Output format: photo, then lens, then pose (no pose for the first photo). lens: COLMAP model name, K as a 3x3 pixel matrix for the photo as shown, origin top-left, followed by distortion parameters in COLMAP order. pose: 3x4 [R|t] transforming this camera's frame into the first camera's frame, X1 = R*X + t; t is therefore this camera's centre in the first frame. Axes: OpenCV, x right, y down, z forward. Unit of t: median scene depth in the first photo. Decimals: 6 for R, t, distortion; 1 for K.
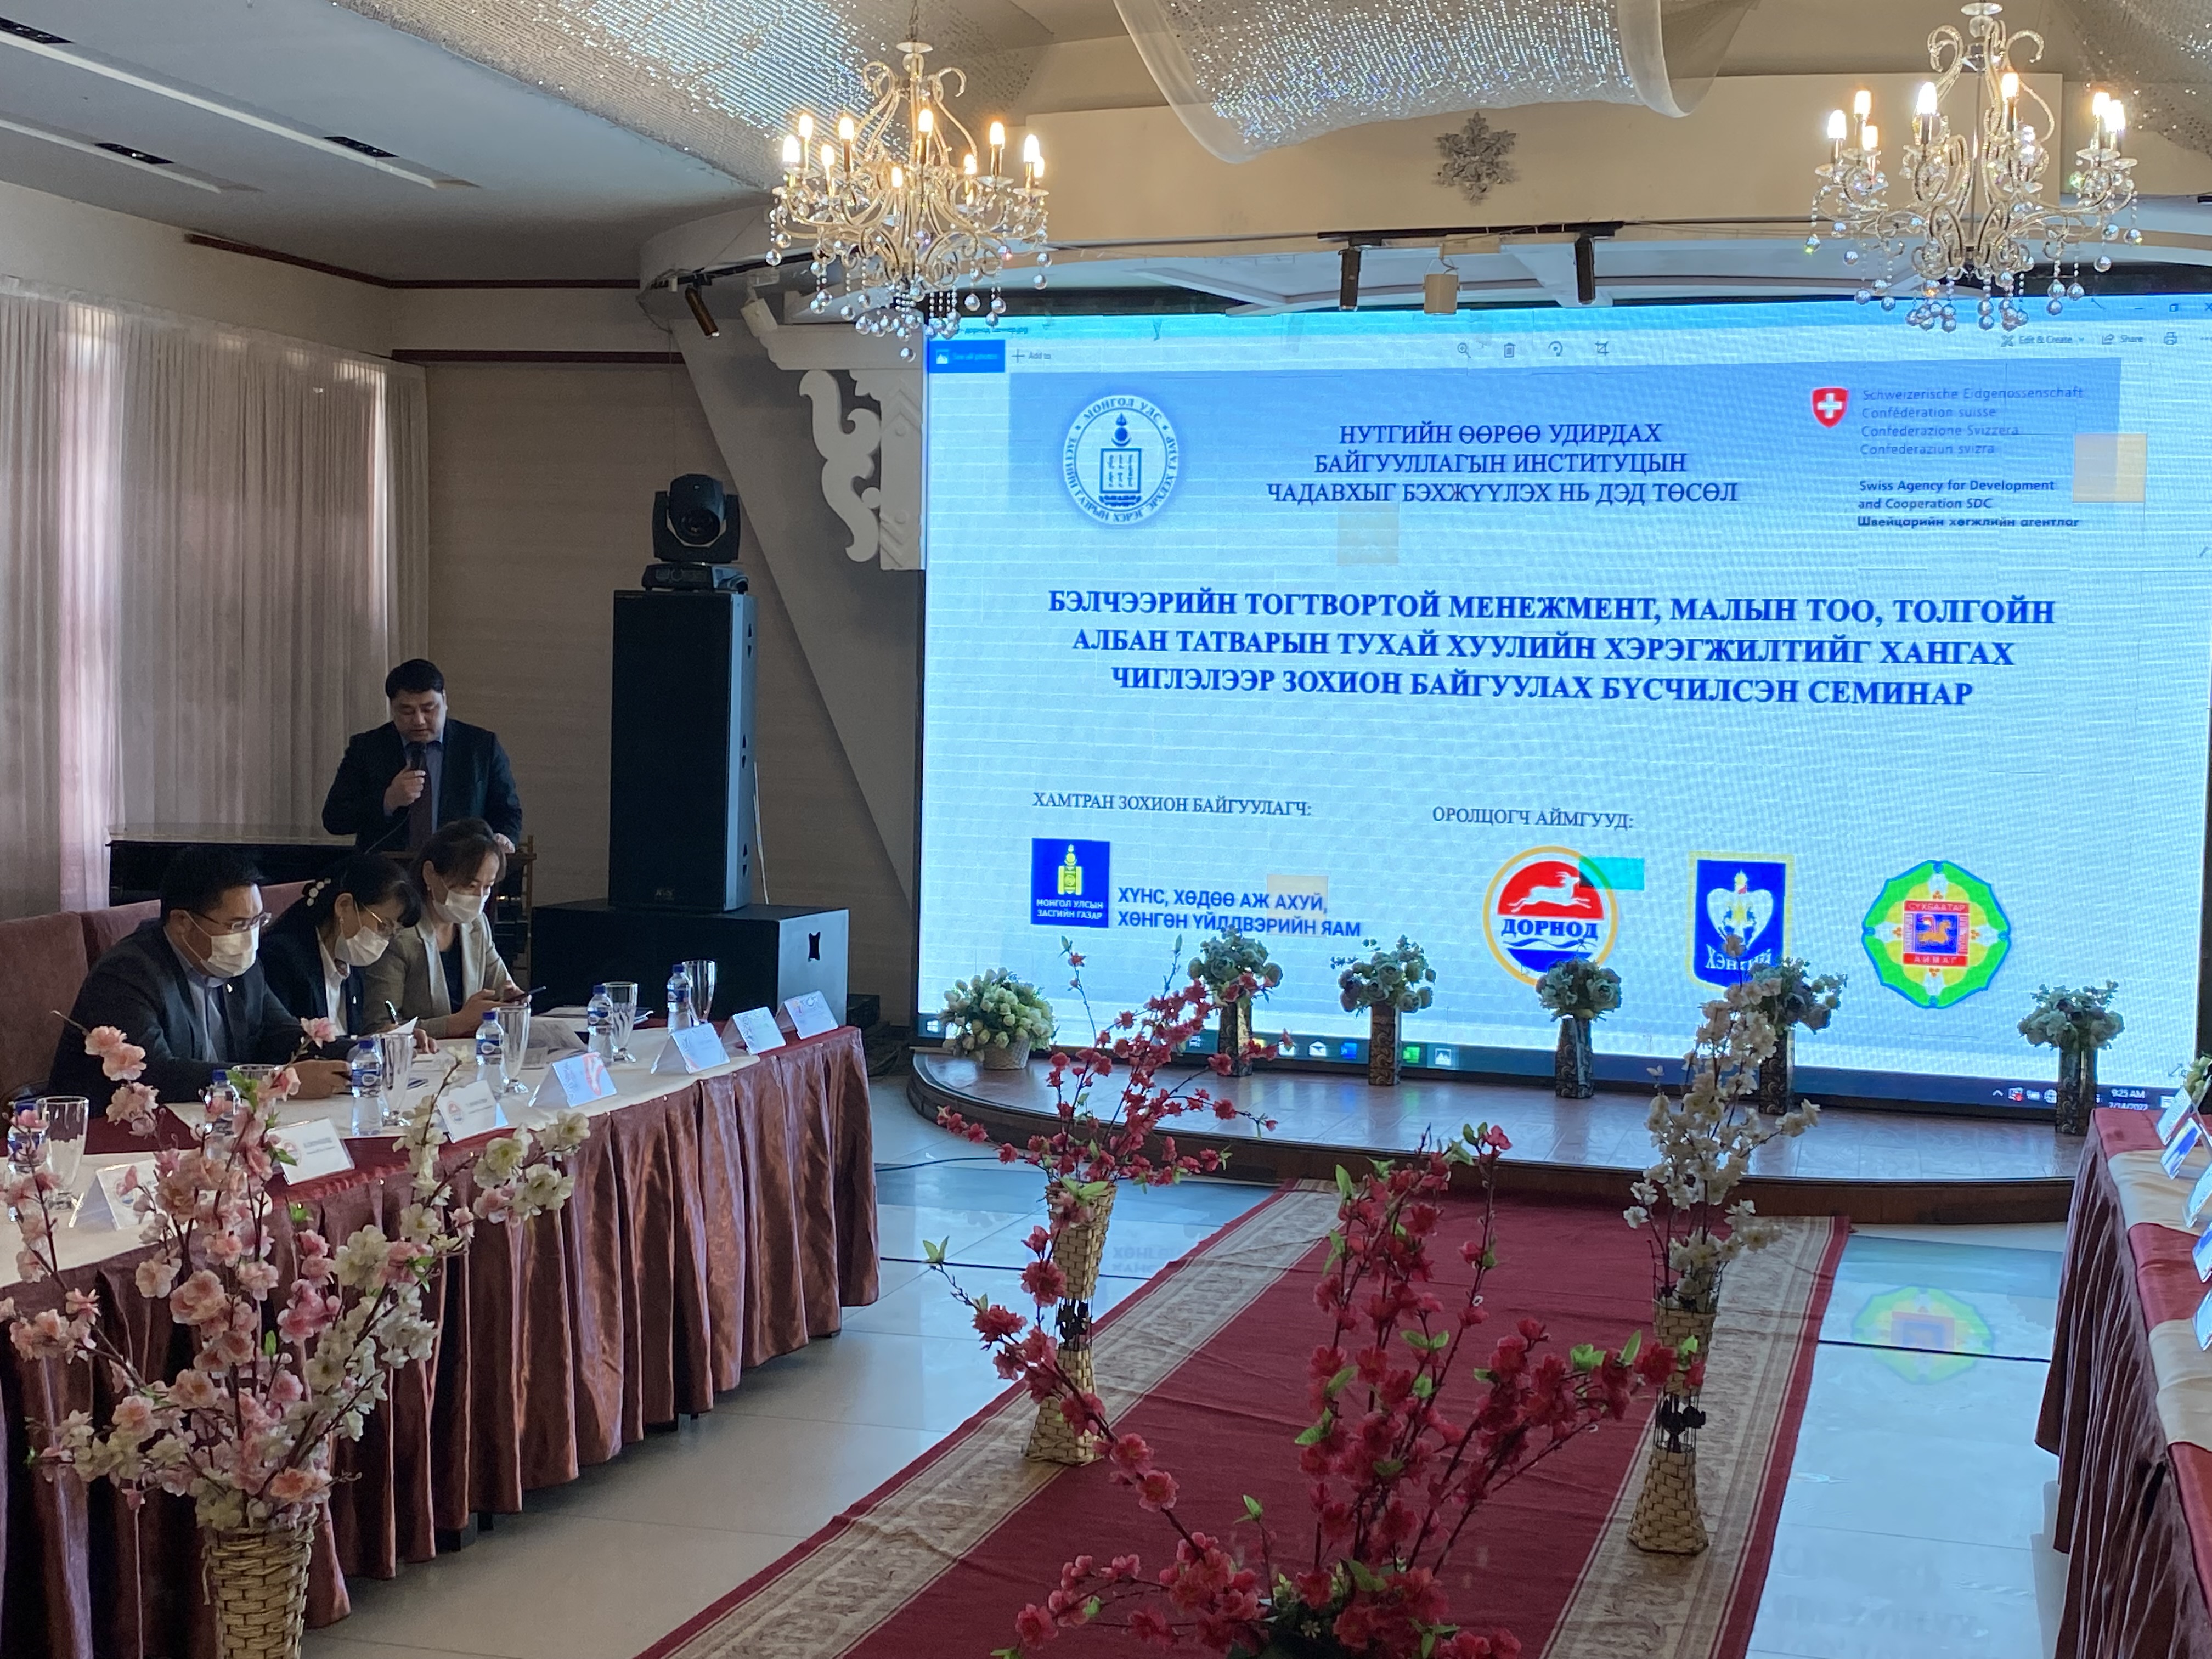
lens RADIAL K [[2823.6, 0, 1150.6], [0, 2823.6, 913.0], [0, 0, 1]] dist [0.043034, 0.000000]
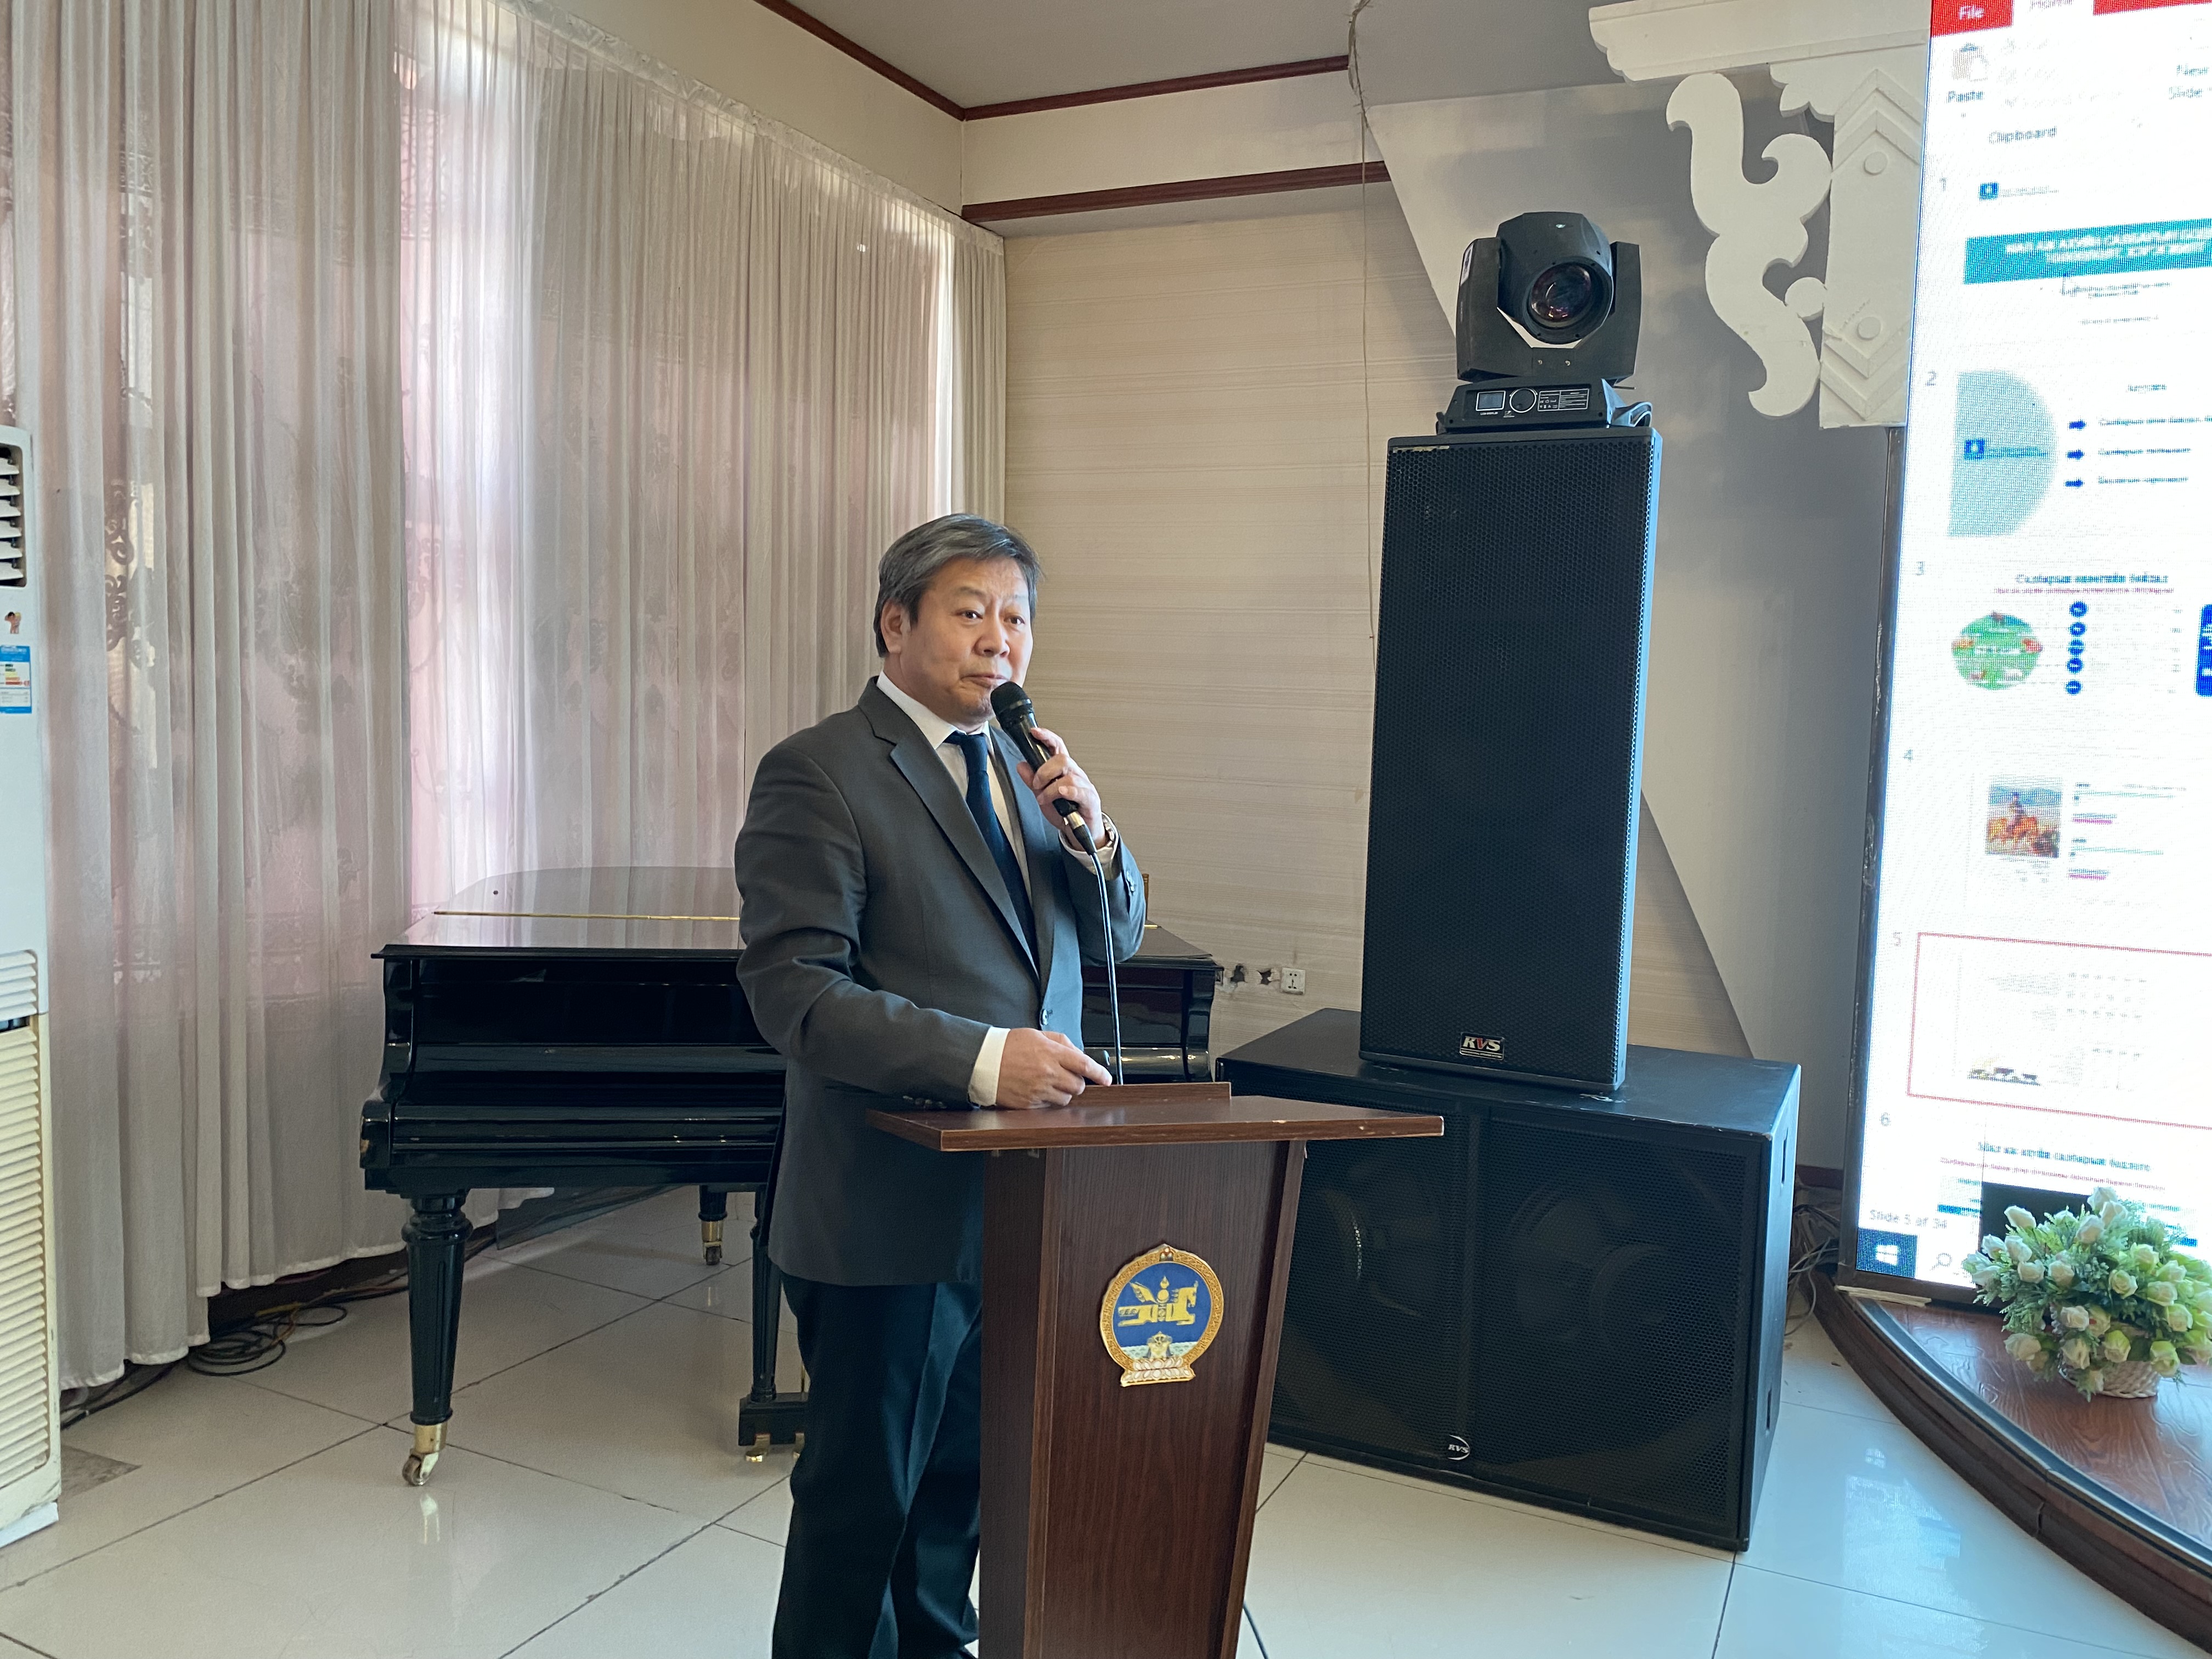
lens RADIAL K [[1672.8, 0, 1105.6], [0, 1672.8, 822.8], [0, 0, 1]] dist [0.022011, -0.019982]
pose [[0.986558, 0.015423, -0.162683, -0.191741], [-0.016818, 0.999833, -0.007198, -0.043213], [0.162545, 0.009837, 0.986652, 0.706905]]
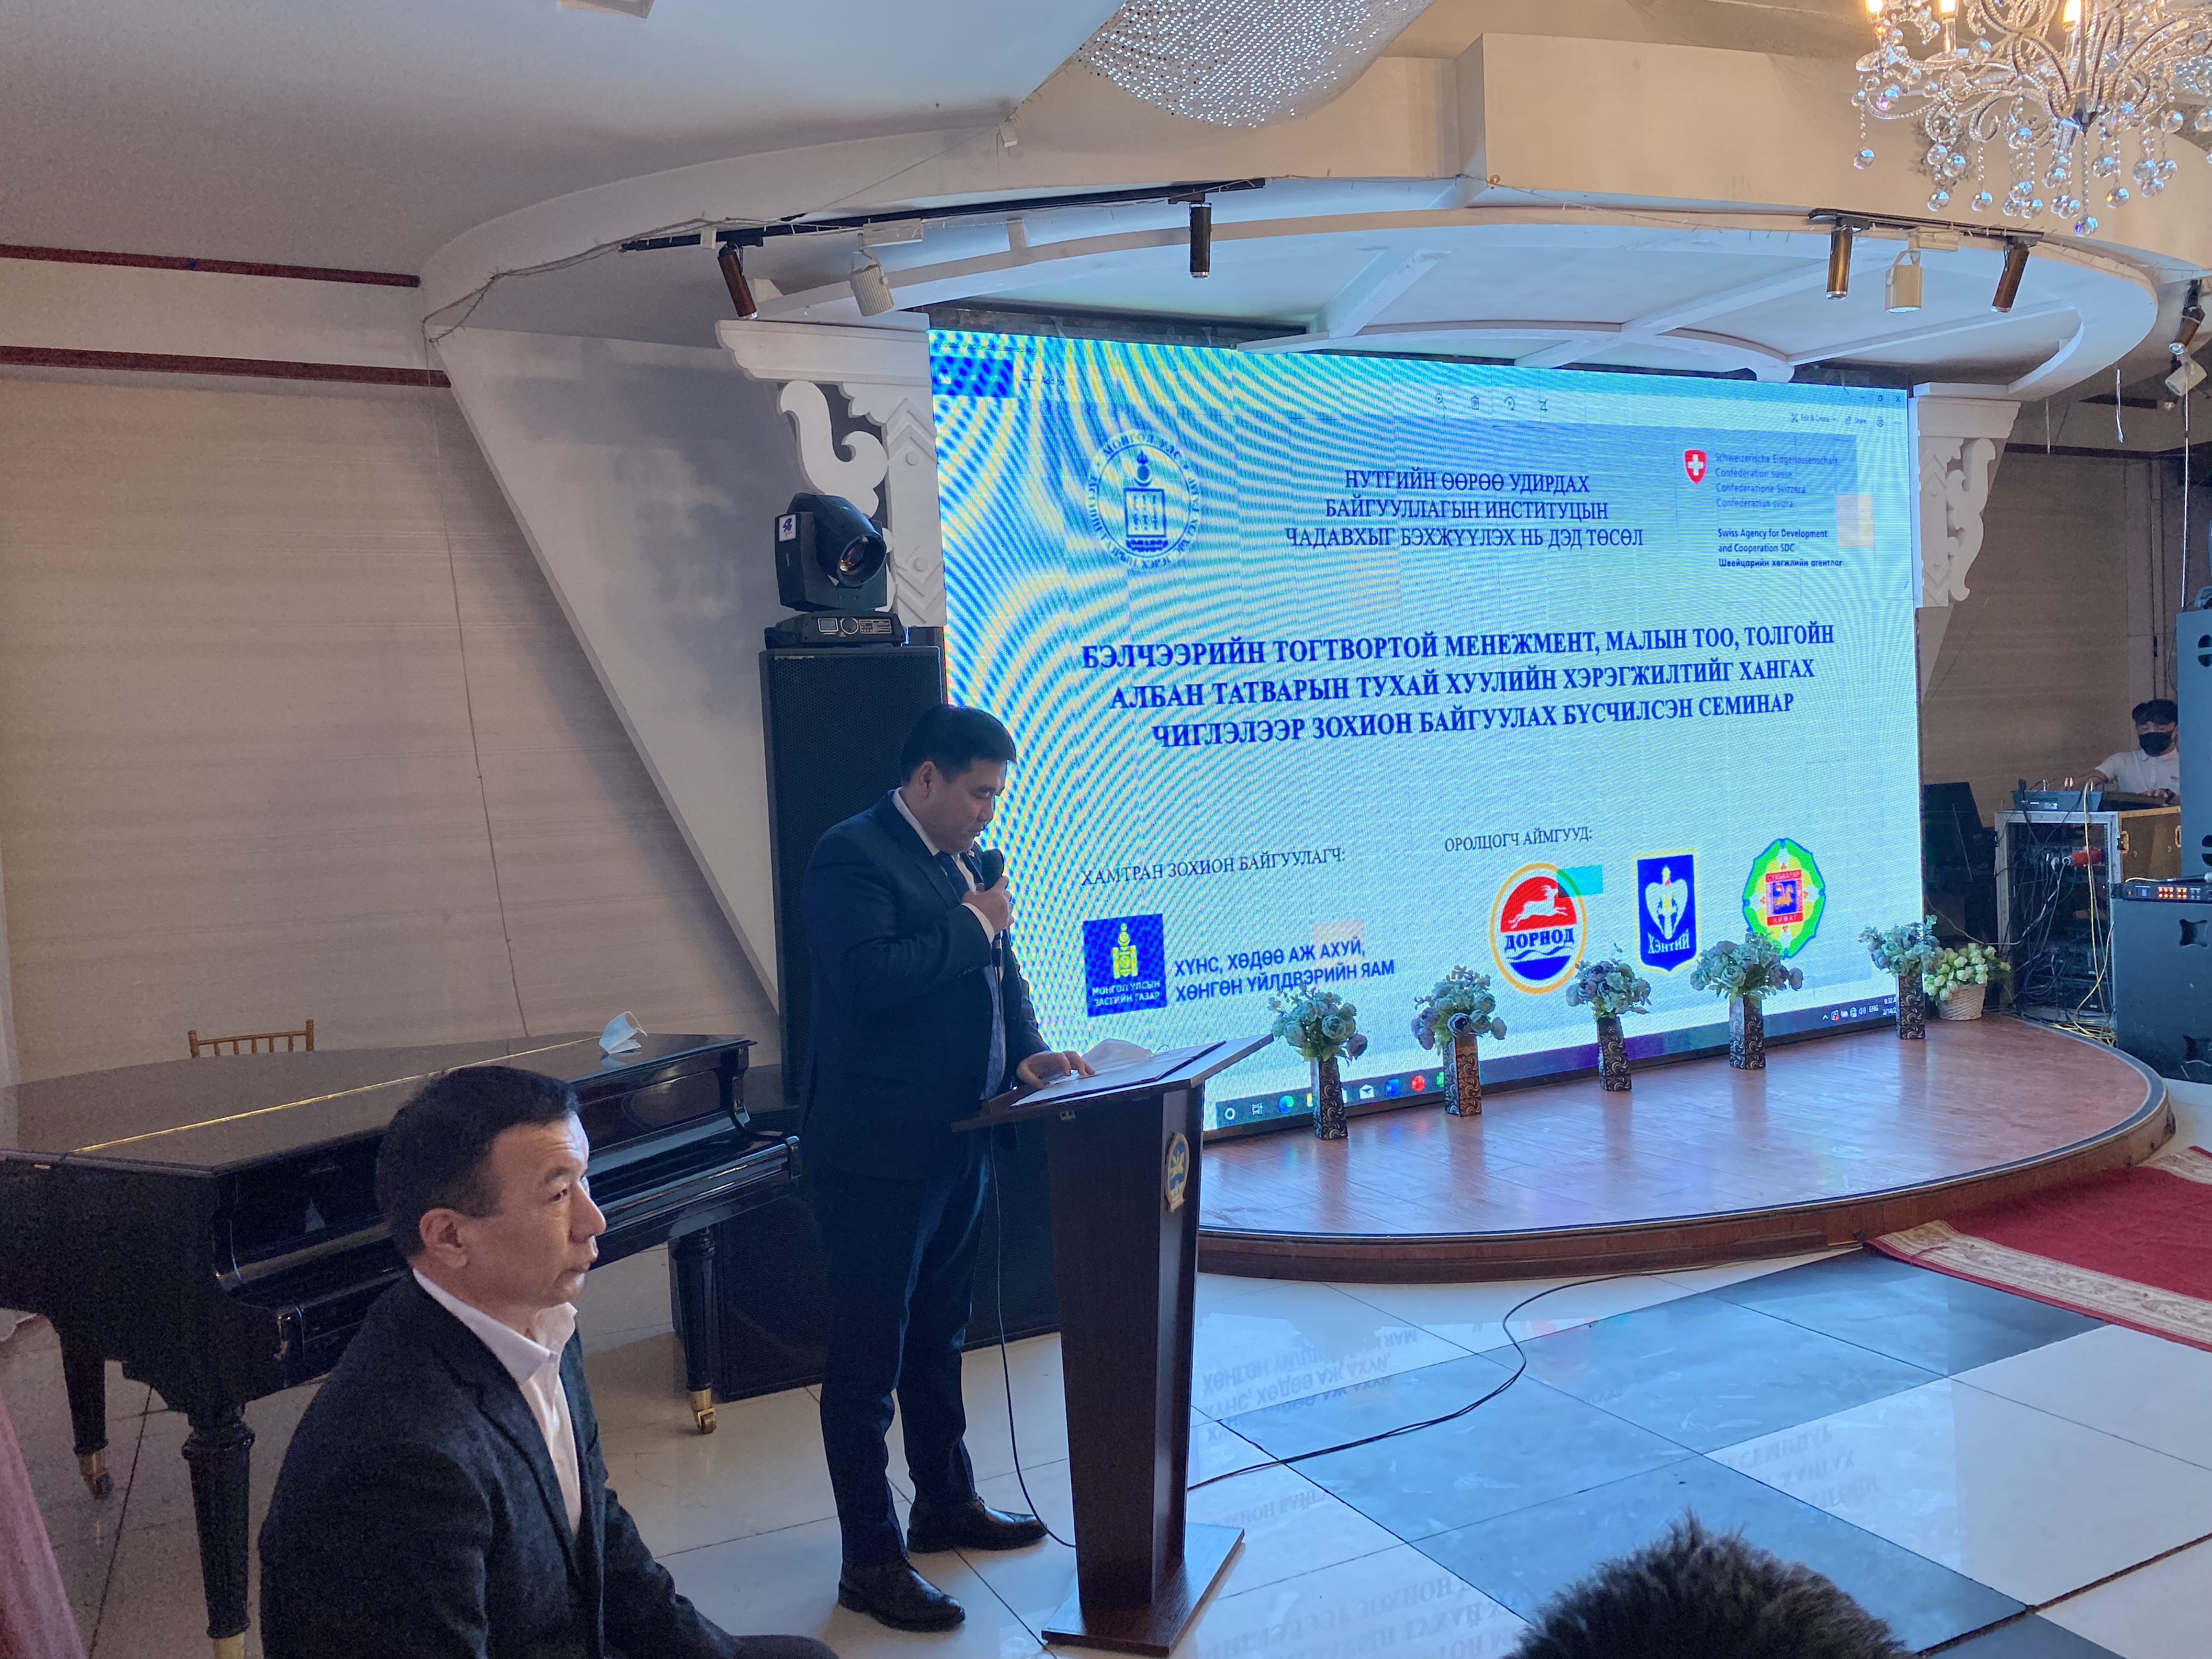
lens RADIAL K [[1672.8, 0, 1110.9], [0, 1672.8, 860.9], [0, 0, 1]] dist [0.022011, -0.019982]
pose [[0.735326, -0.109792, 0.668761, -0.416684], [0.124338, 0.991896, 0.026127, -0.062898], [-0.666209, 0.063940, 0.743019, 0.642983]]
